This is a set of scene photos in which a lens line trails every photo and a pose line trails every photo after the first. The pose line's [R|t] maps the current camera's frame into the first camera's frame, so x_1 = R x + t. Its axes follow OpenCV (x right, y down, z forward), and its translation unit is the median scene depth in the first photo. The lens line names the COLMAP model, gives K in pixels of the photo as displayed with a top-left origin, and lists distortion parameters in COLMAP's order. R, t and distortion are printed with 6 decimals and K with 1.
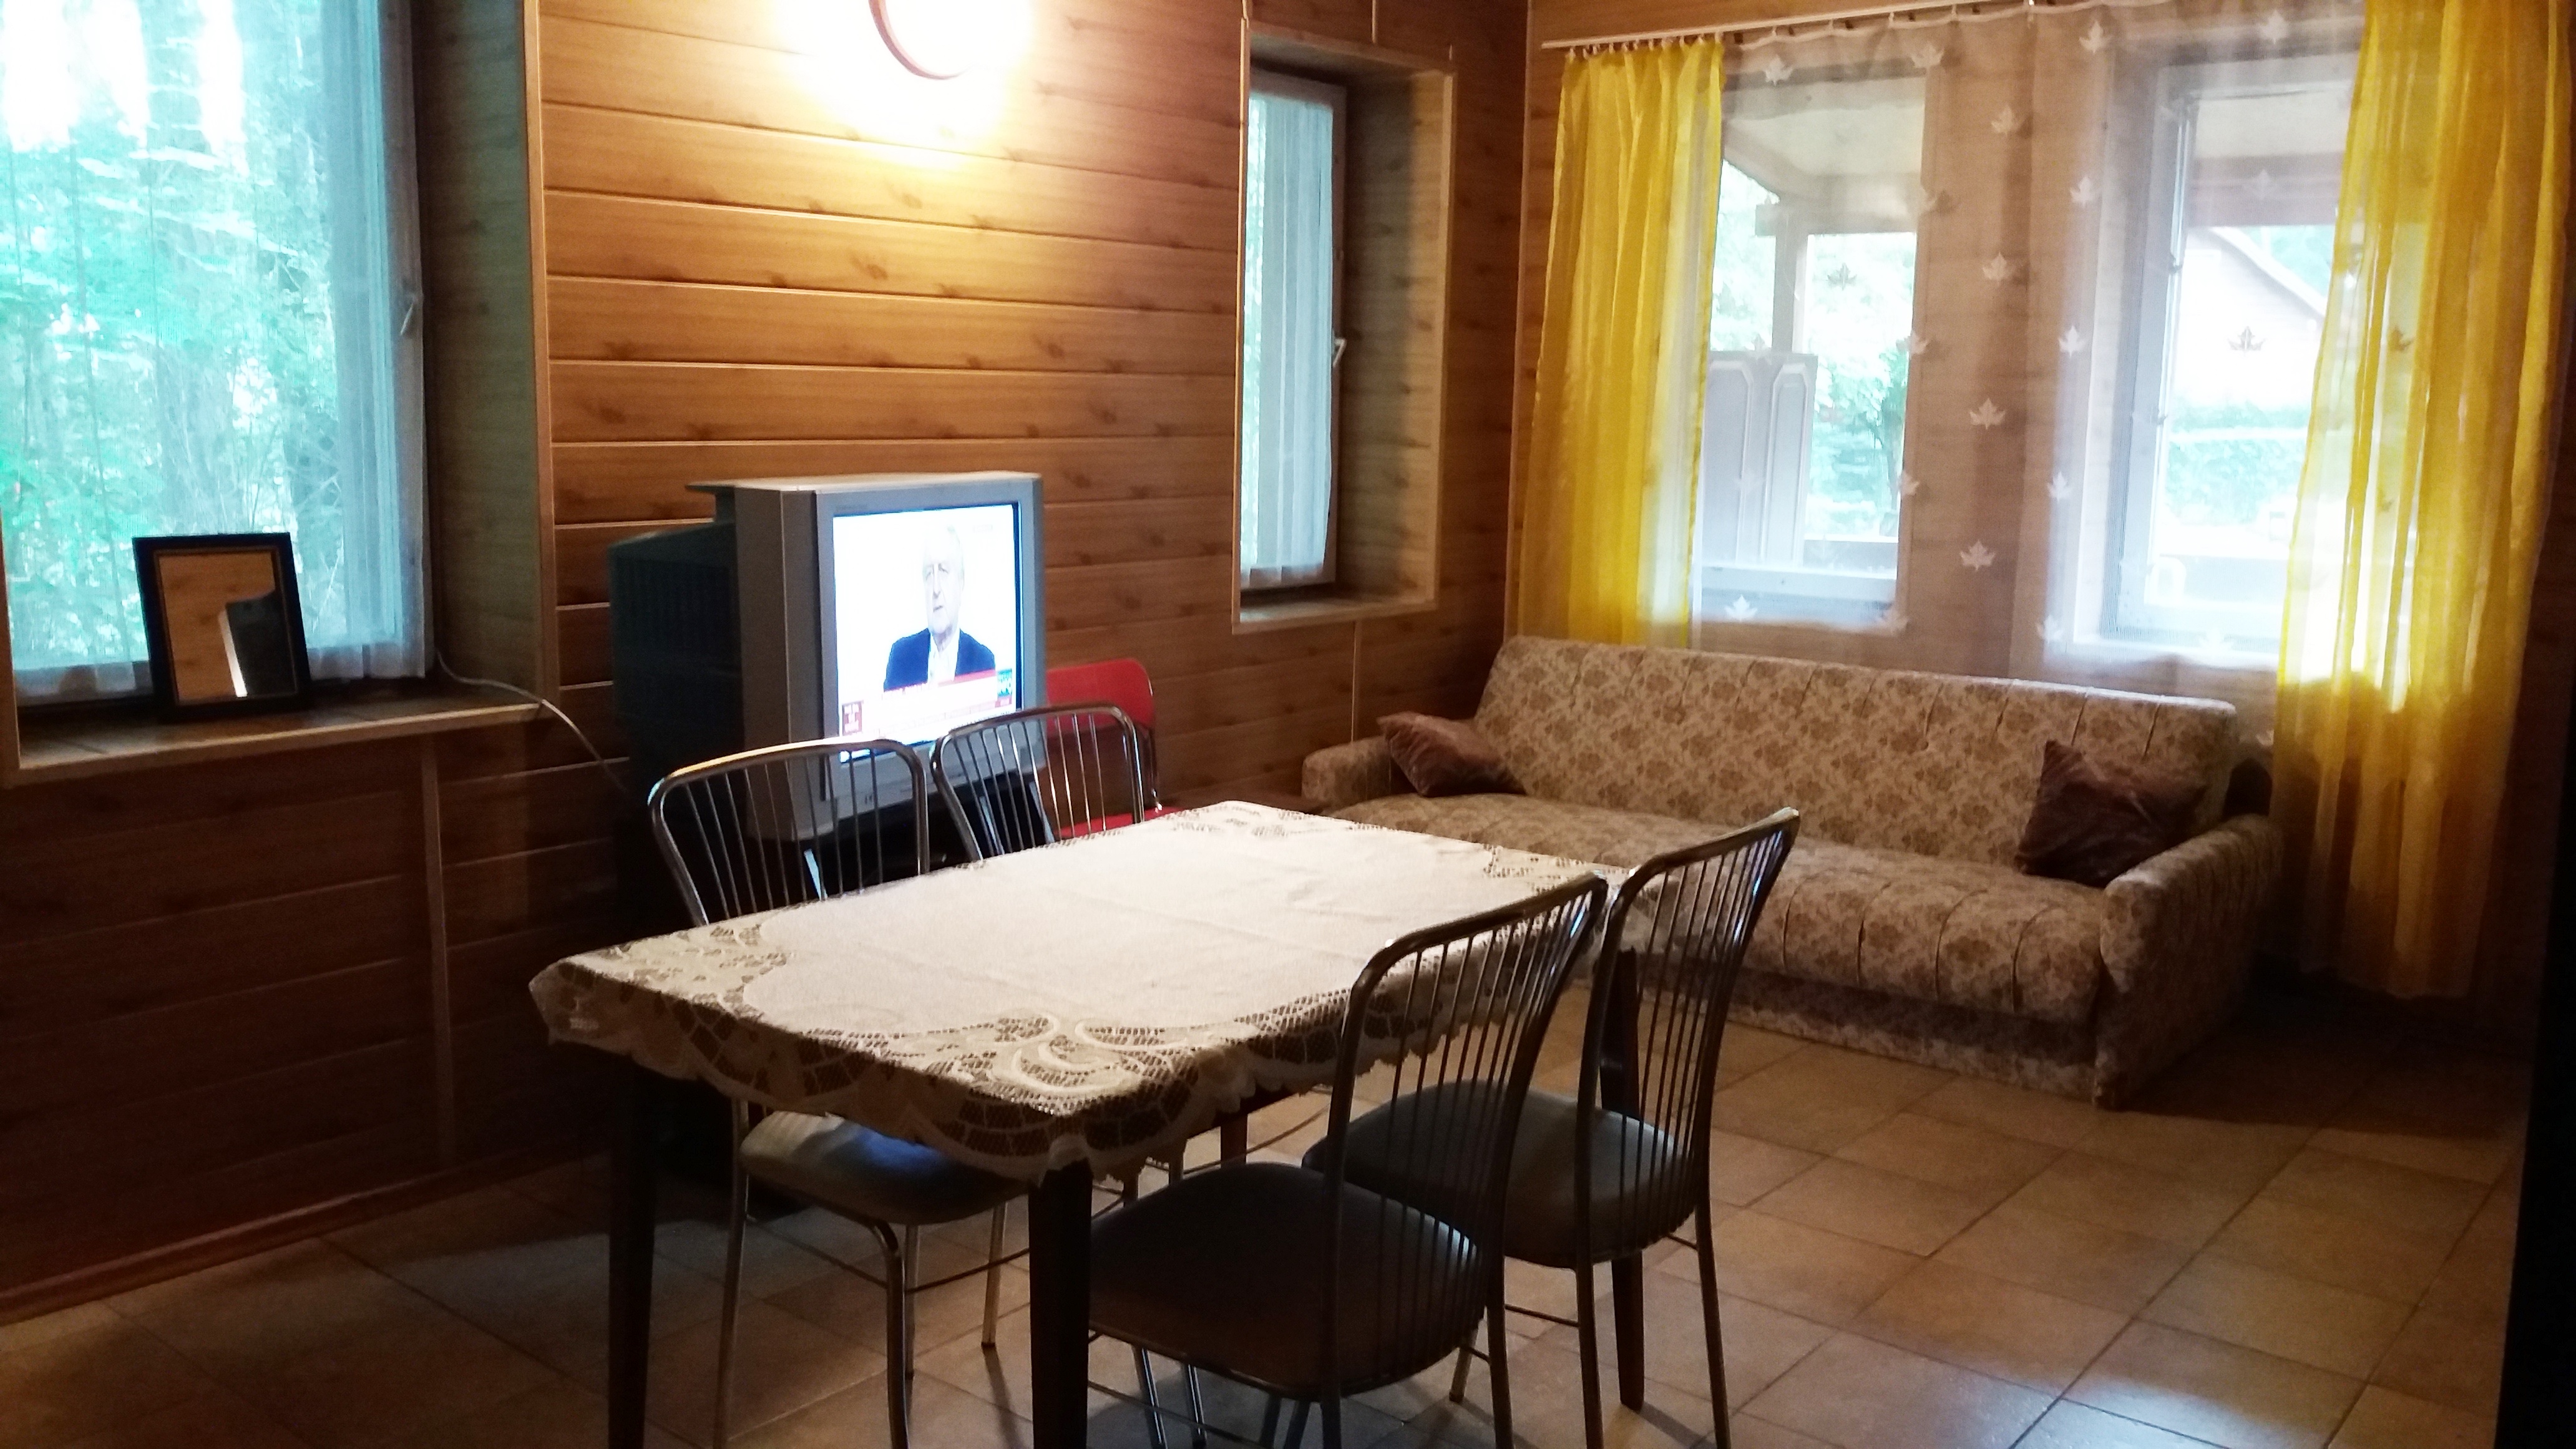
lens RADIAL K [[2090.1, 0, 1293.6], [0, 2090.1, 727.2], [0, 0, 1]] dist [0.085180, -0.130387]
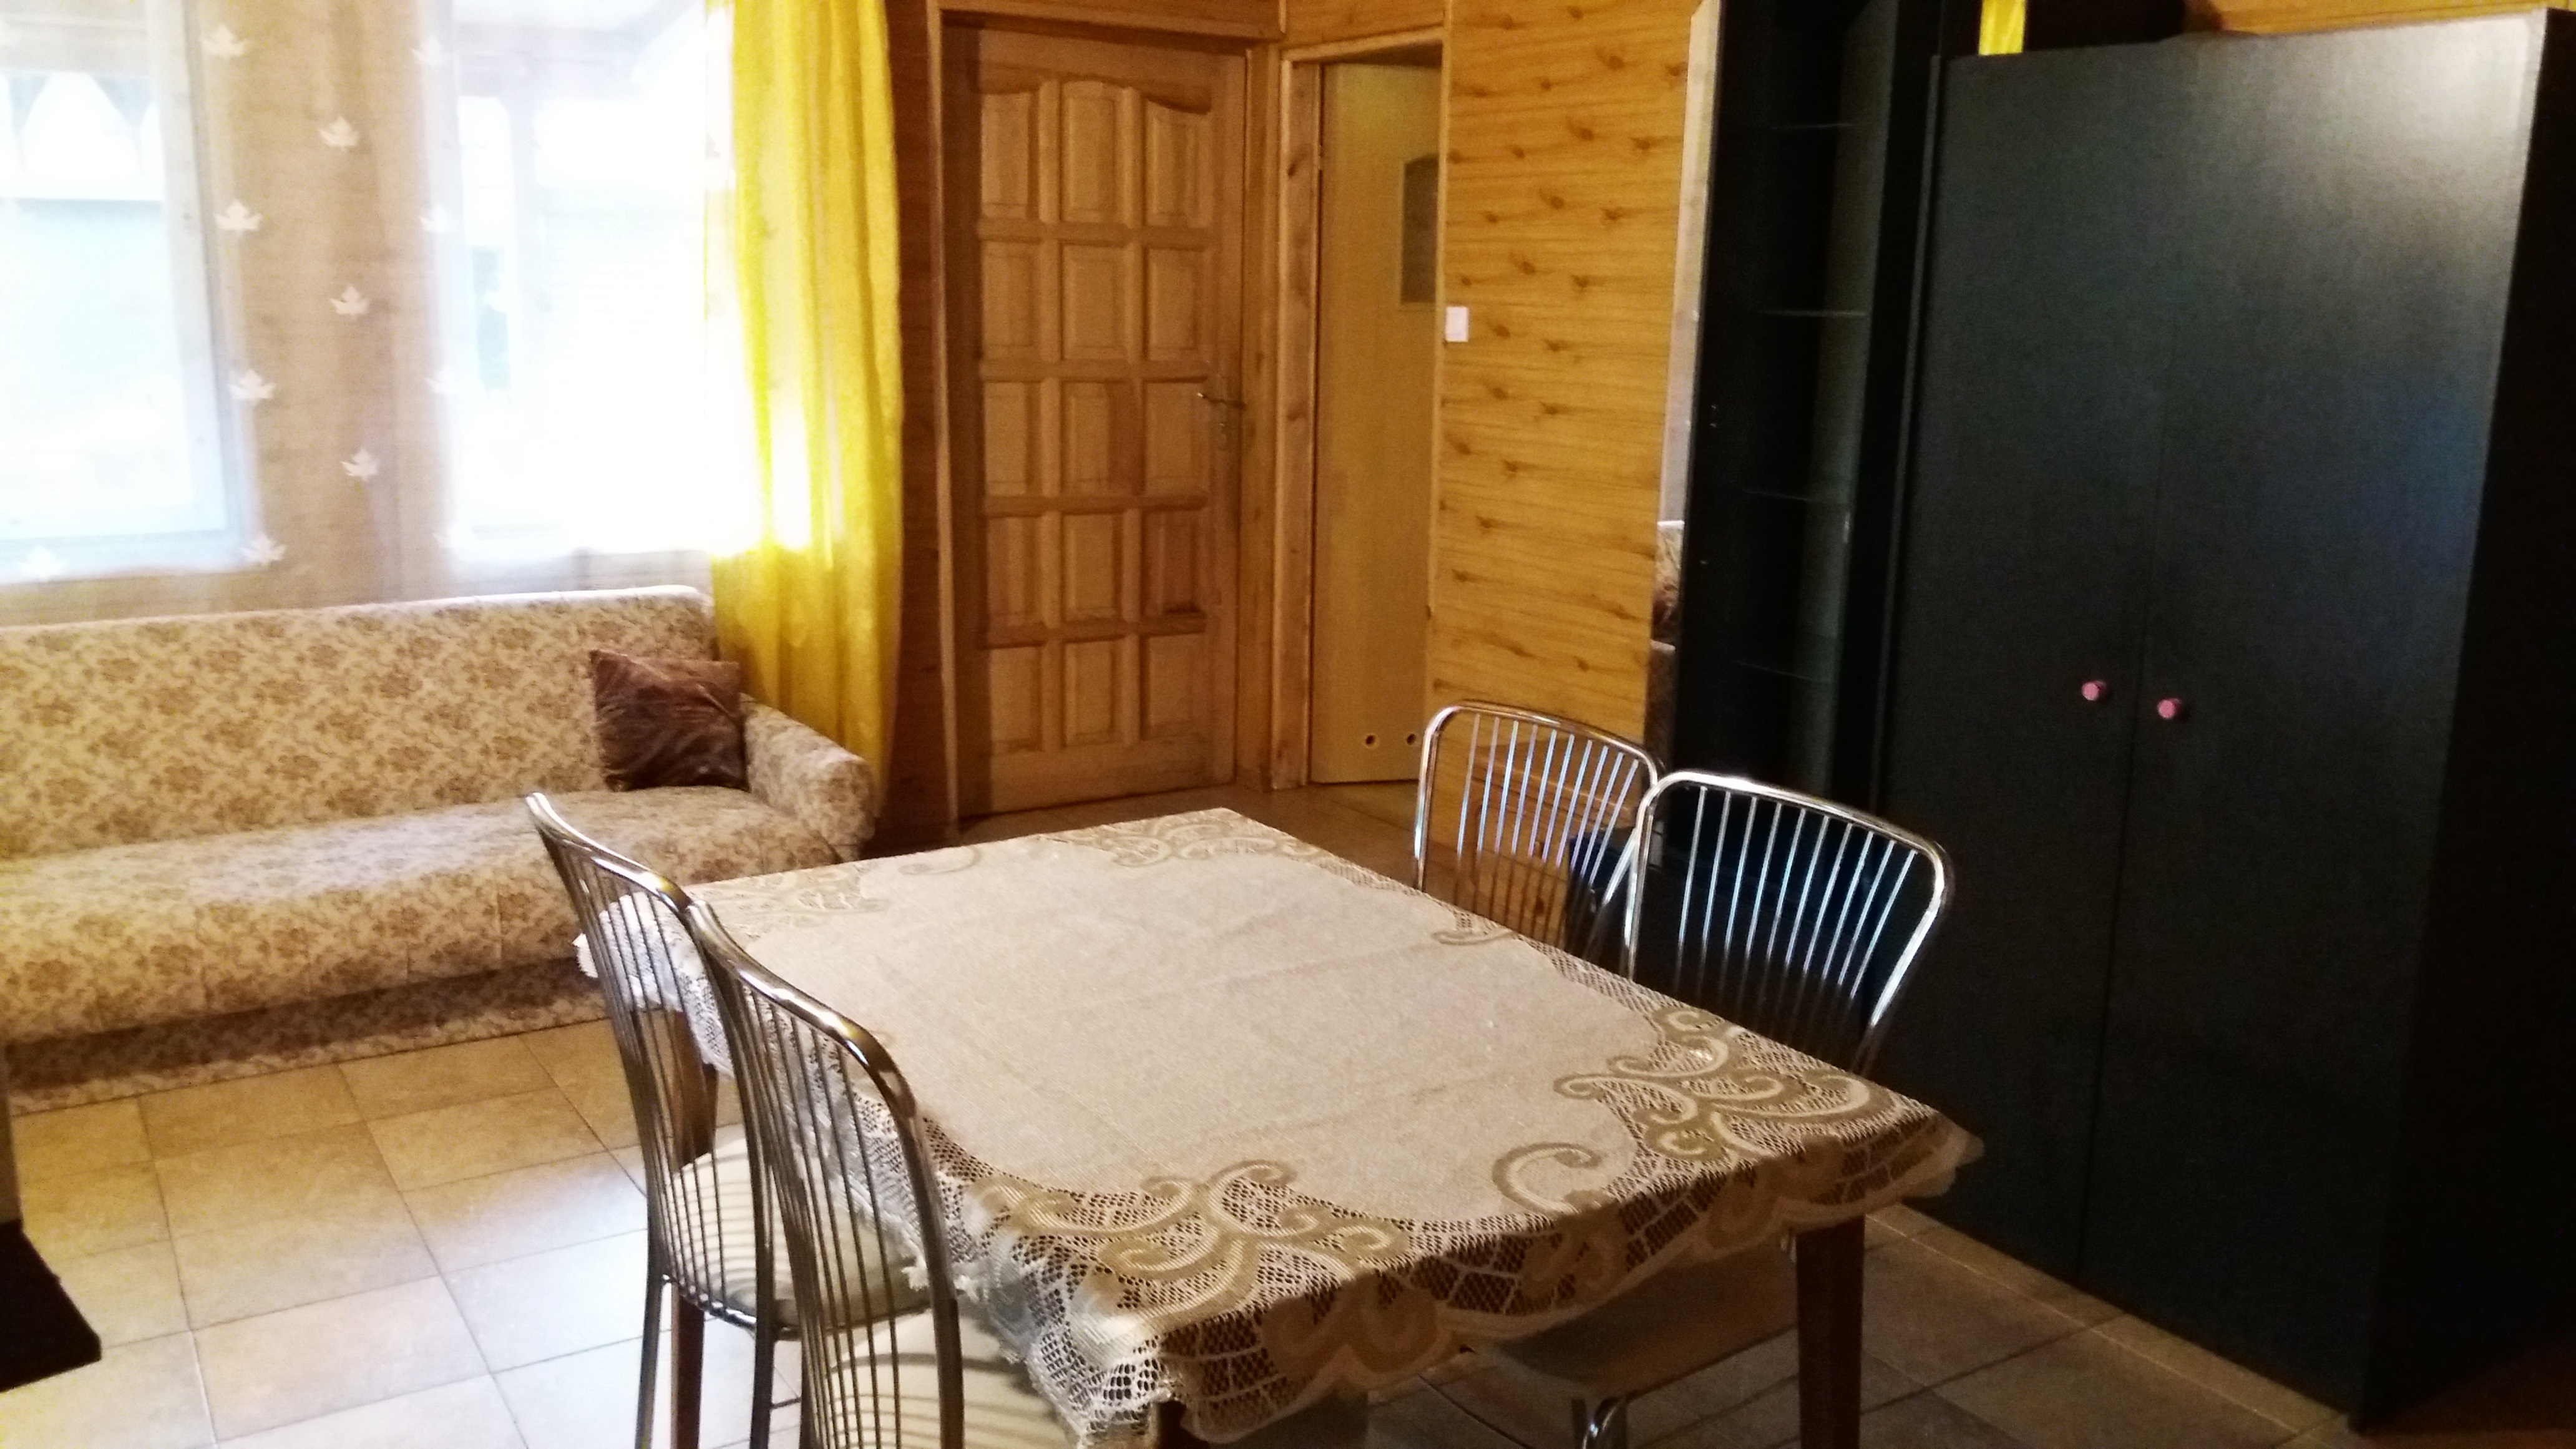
lens RADIAL K [[2090.1, 0, 1290.5], [0, 2090.1, 712.0], [0, 0, 1]] dist [0.085180, -0.130387]
pose [[0.372707, -0.193593, 0.907530, -0.357337], [0.150954, 0.977617, 0.146550, -0.053612], [-0.915589, 0.082375, 0.393589, 0.323988]]
